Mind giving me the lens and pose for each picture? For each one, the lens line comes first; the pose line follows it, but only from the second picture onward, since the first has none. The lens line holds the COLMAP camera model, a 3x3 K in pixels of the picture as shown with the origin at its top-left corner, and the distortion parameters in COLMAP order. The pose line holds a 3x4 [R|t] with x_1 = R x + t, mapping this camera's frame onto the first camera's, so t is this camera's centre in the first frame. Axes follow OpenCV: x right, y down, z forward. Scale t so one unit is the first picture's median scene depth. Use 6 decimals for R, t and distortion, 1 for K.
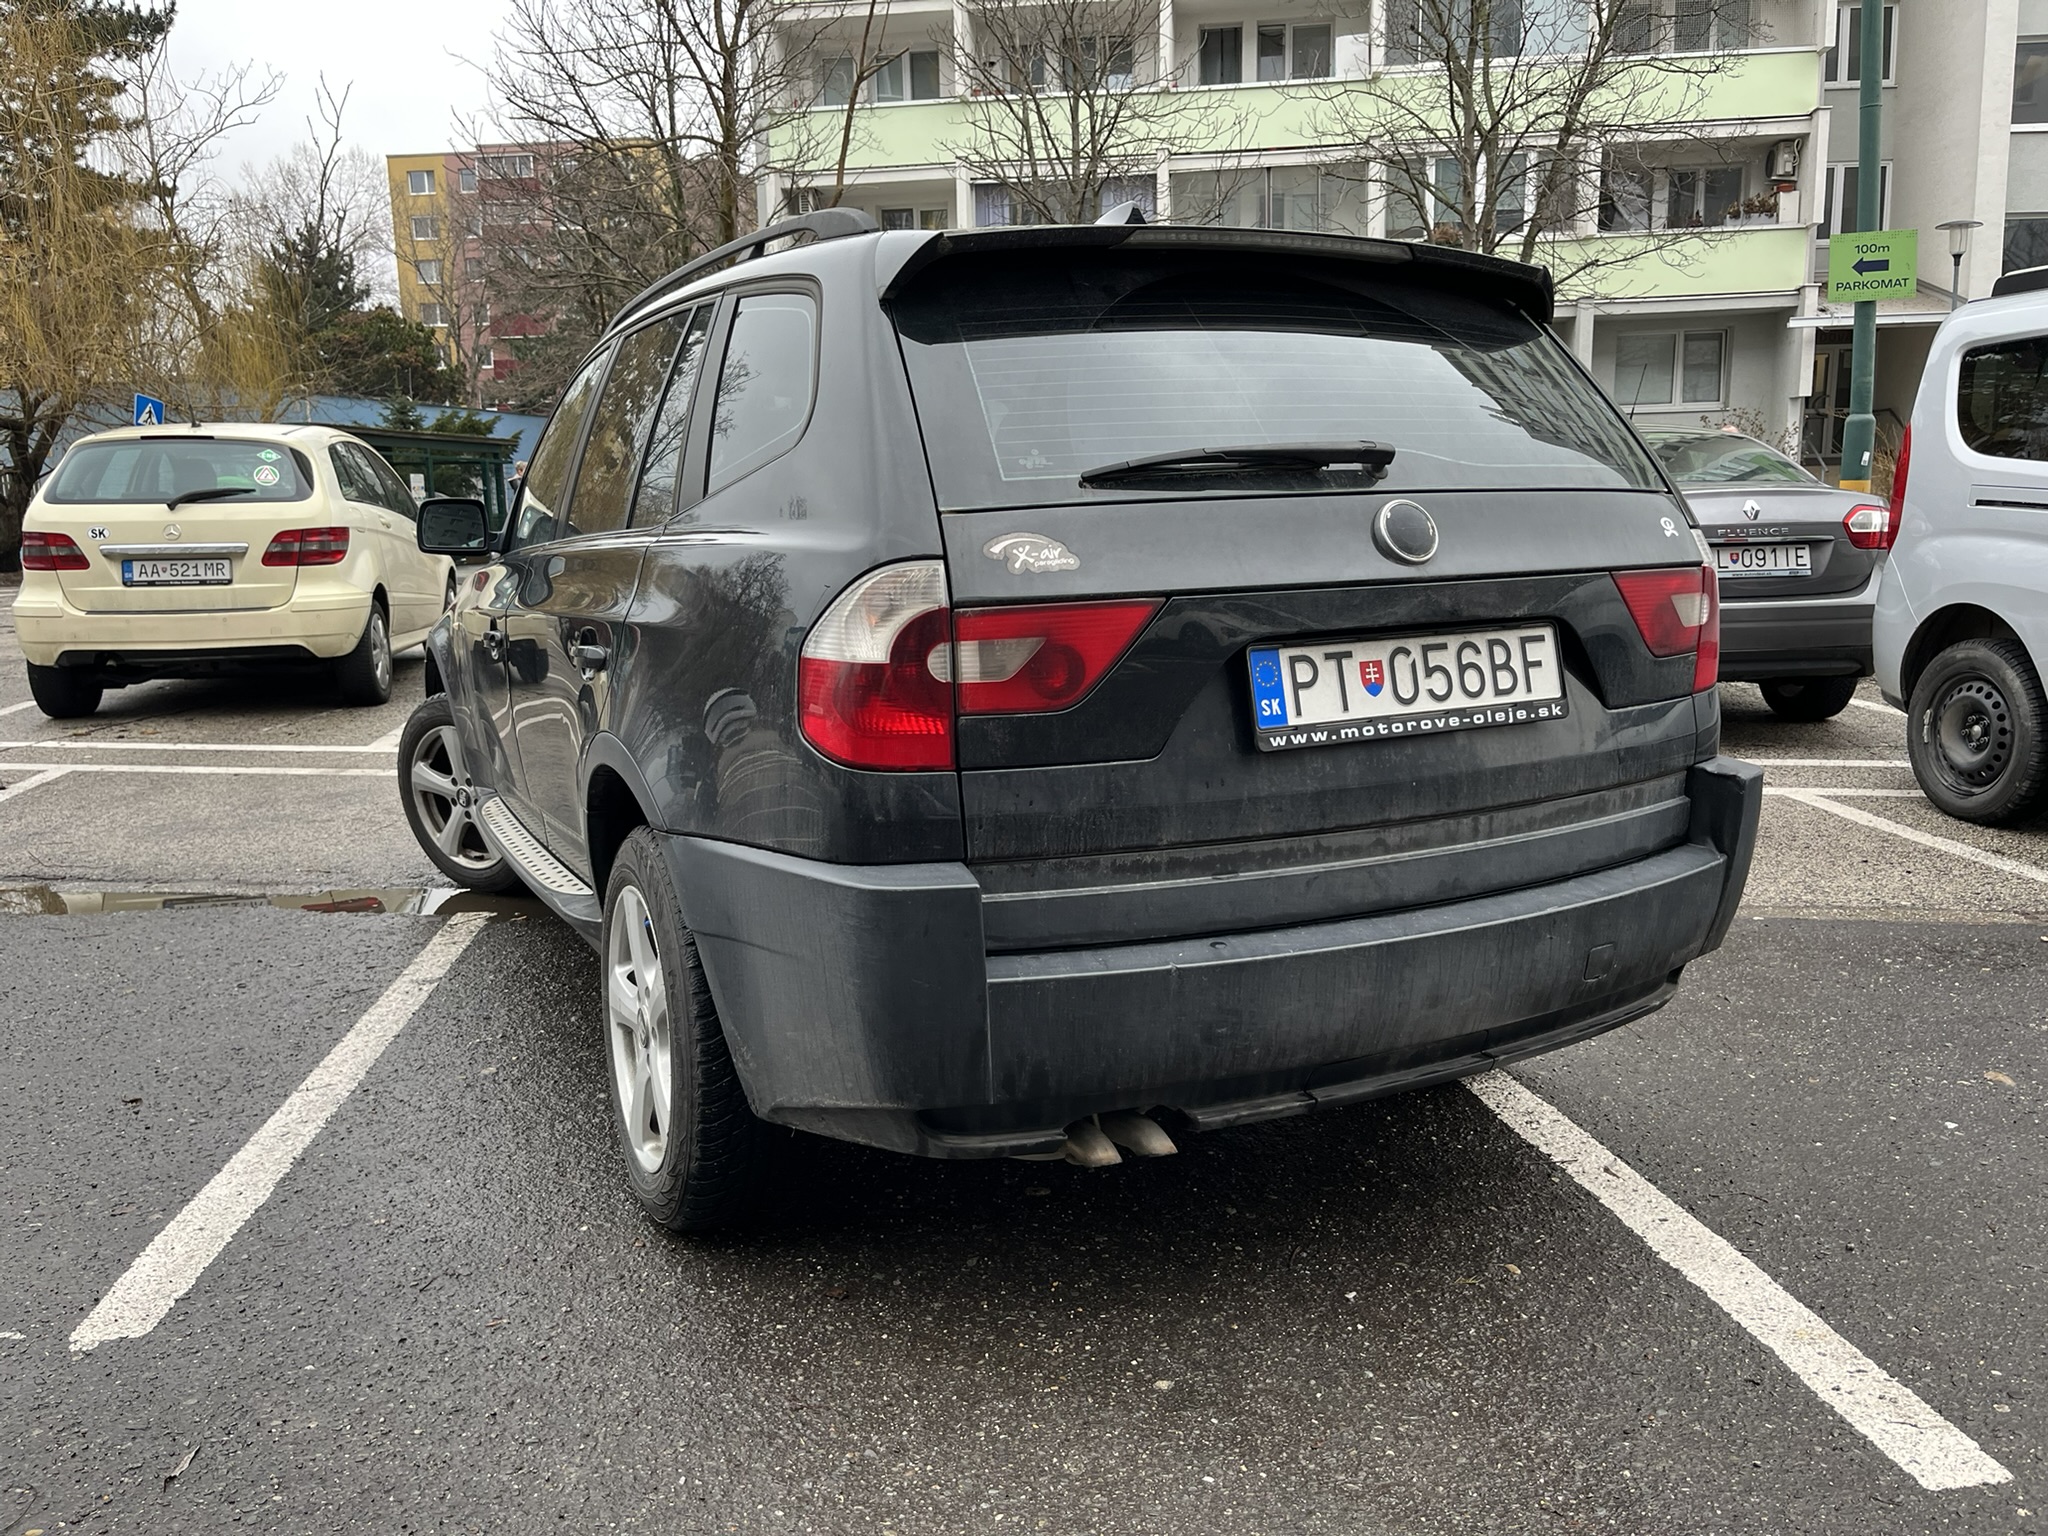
lens RADIAL K [[1562.1, 0, 1009.6], [0, 1562.1, 766.5], [0, 0, 1]] dist [0.096655, -0.147189]
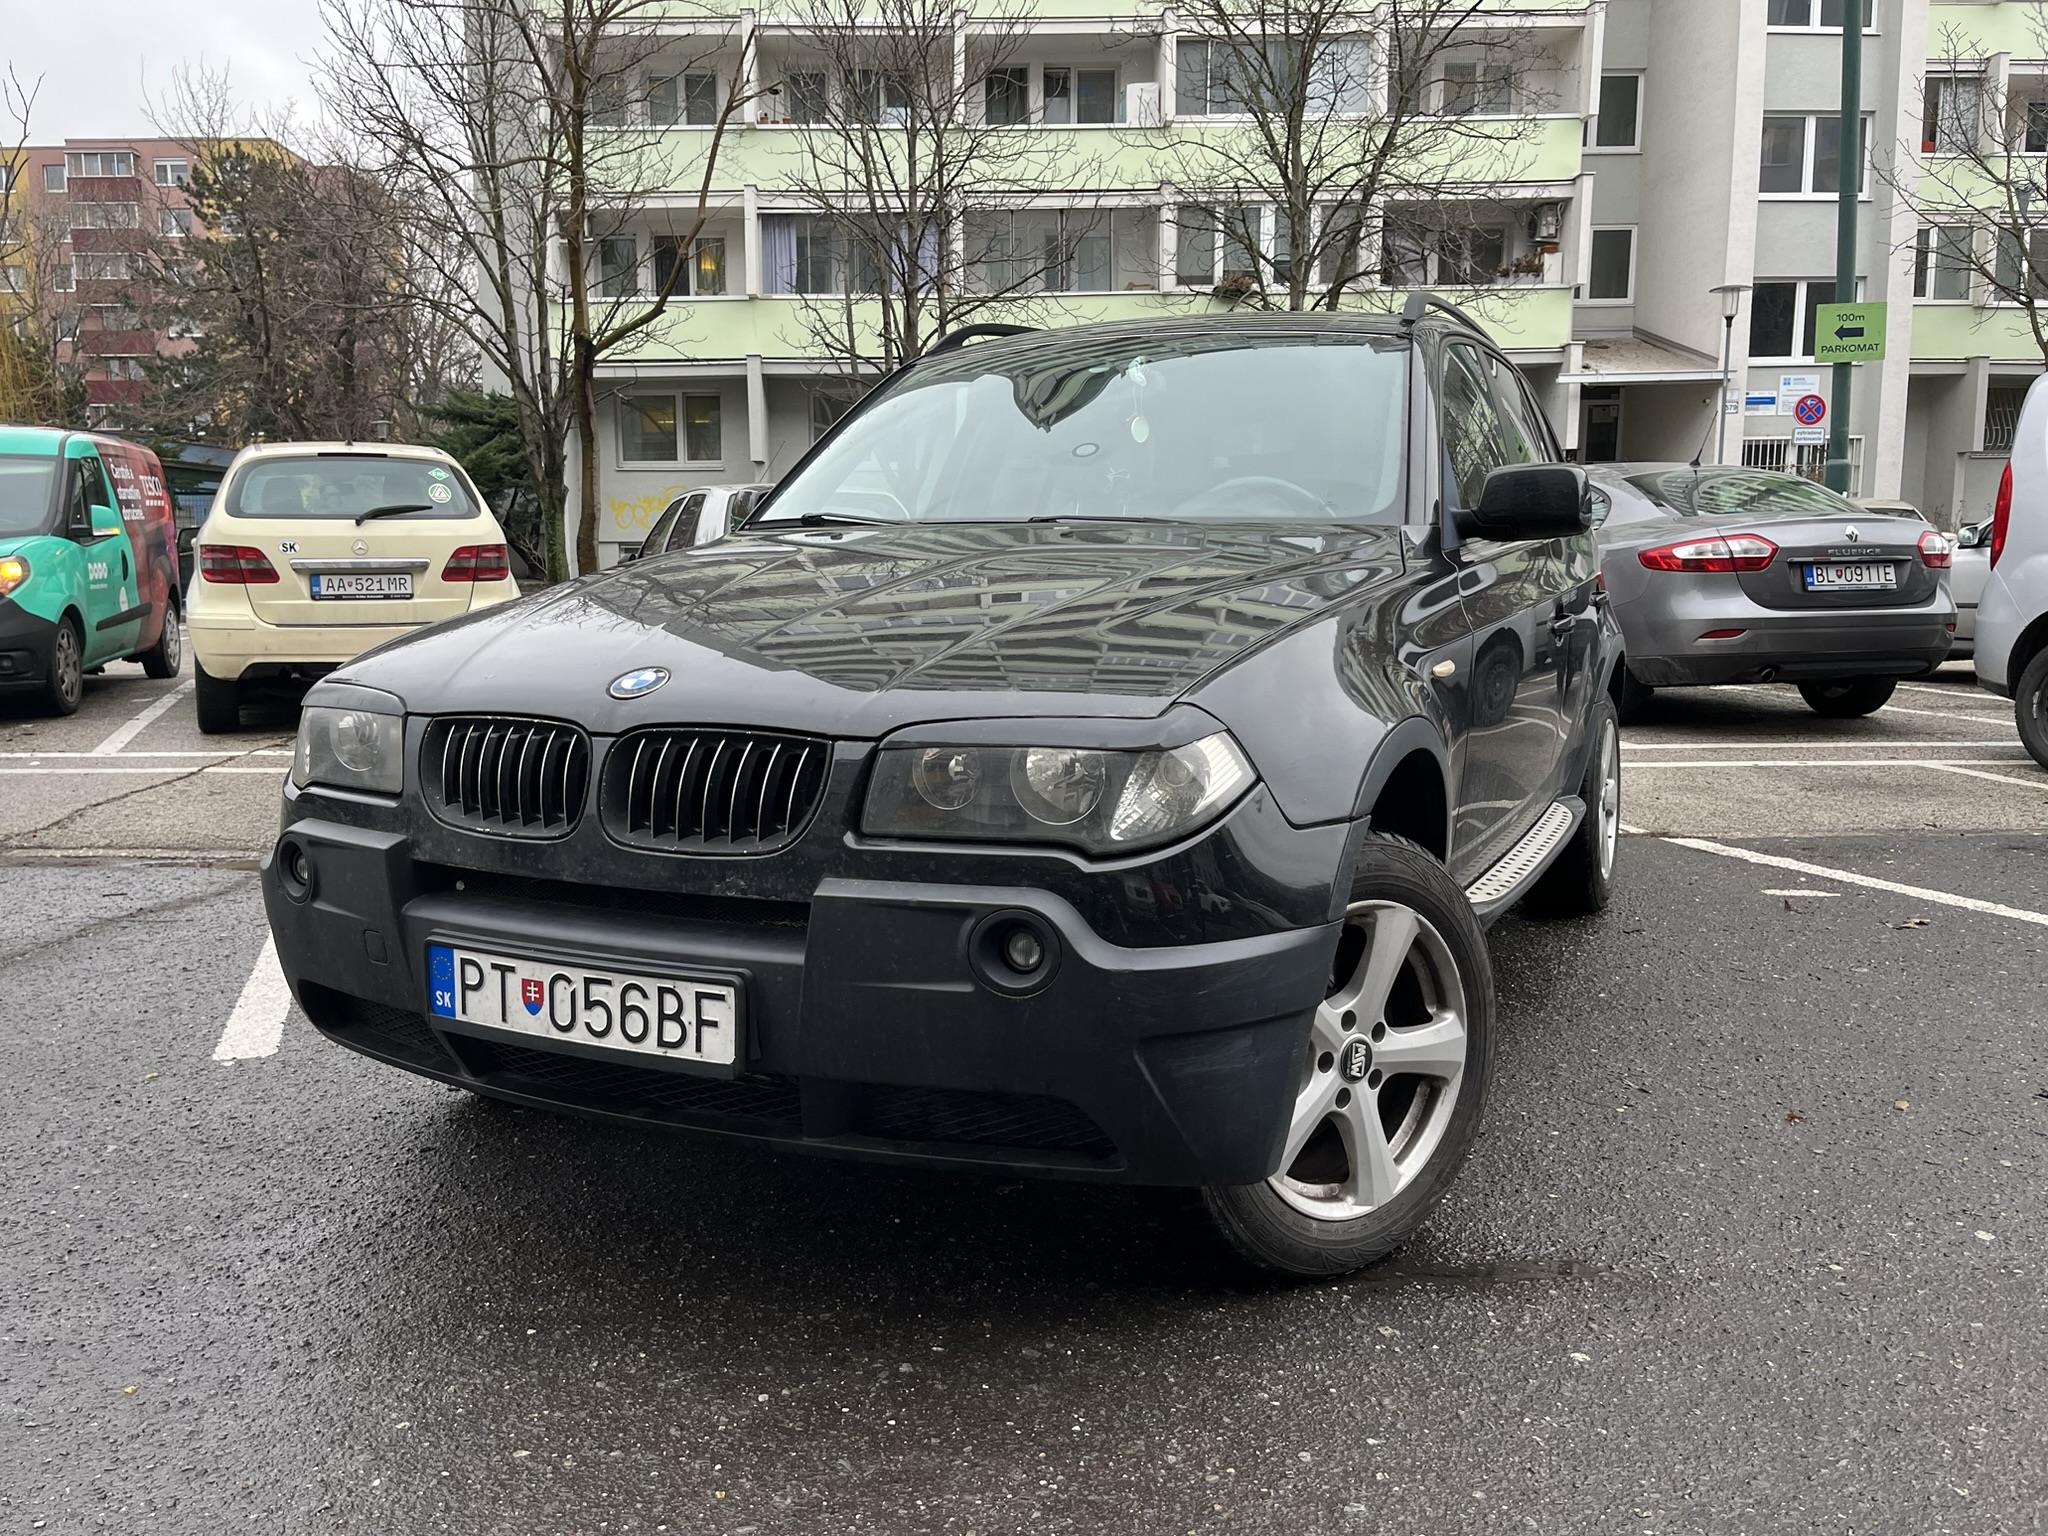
lens RADIAL K [[1695.5, 0, 905.8], [0, 1695.5, 810.5], [0, 0, 1]] dist [0.052532, -0.064231]
pose [[0.987718, -0.014533, 0.155570, -0.137566], [0.016842, 0.999767, -0.013535, 0.016438], [-0.155337, 0.015989, 0.987732, -0.052114]]
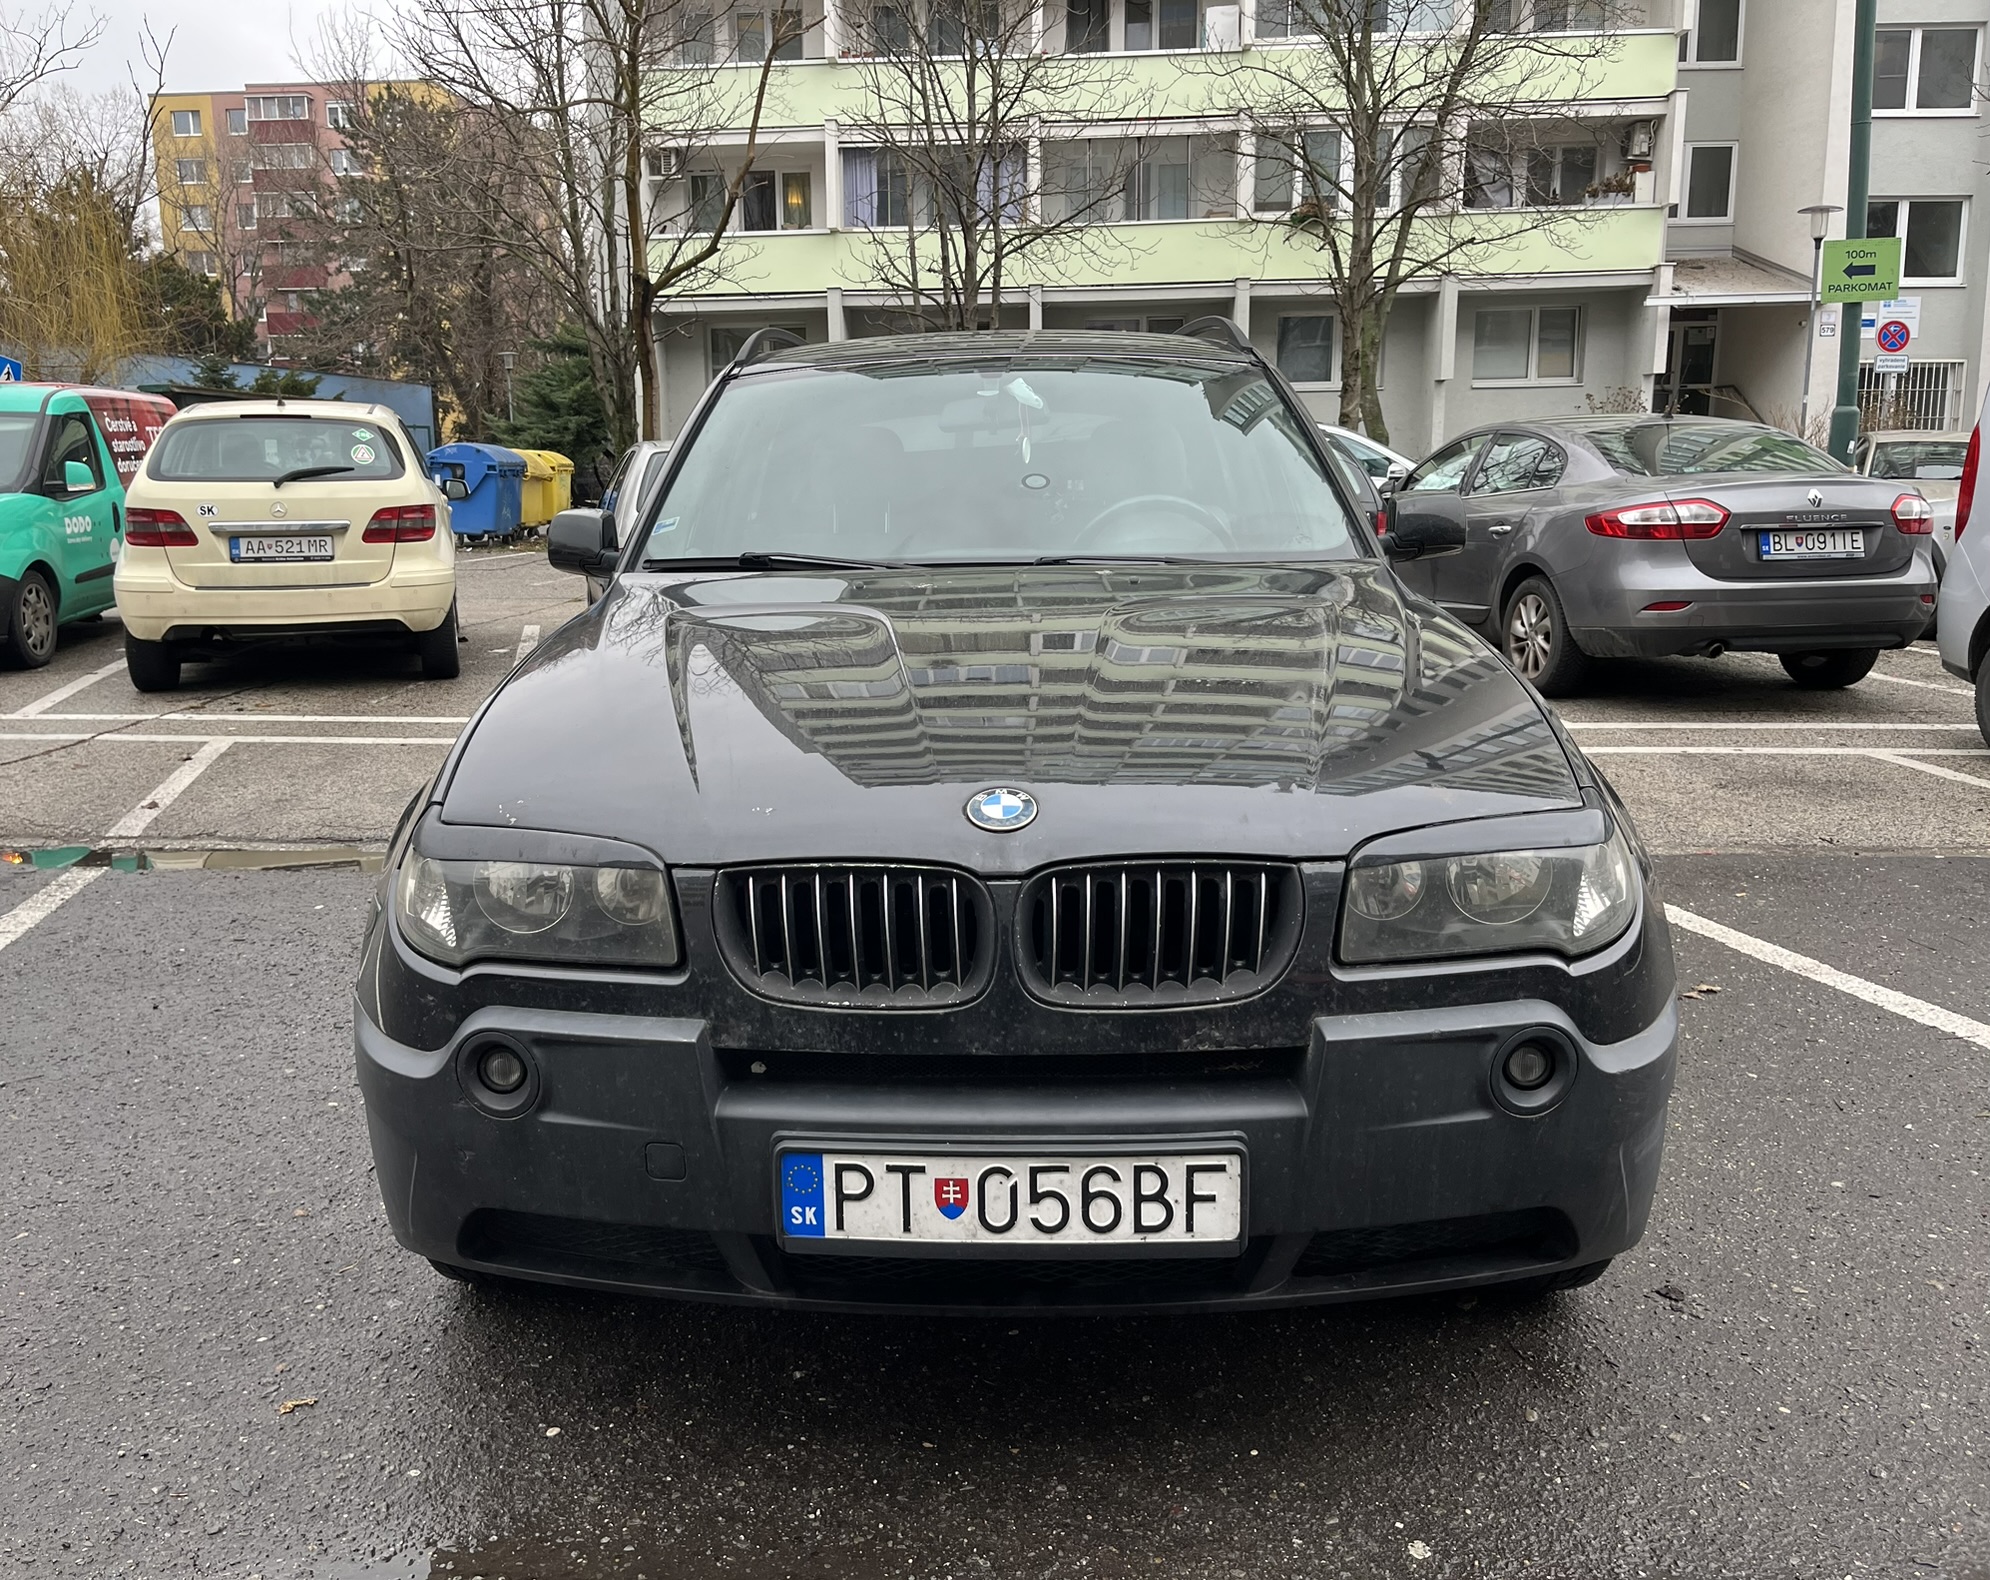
lens RADIAL K [[1605.1, 0, 900.8], [0, 1605.1, 779.4], [0, 0, 1]] dist [0.084225, -0.130304]
pose [[0.997651, -0.006941, 0.068151, -0.077229], [0.005219, 0.999663, 0.025411, 0.000867], [-0.068304, -0.024996, 0.997351, -0.030498]]
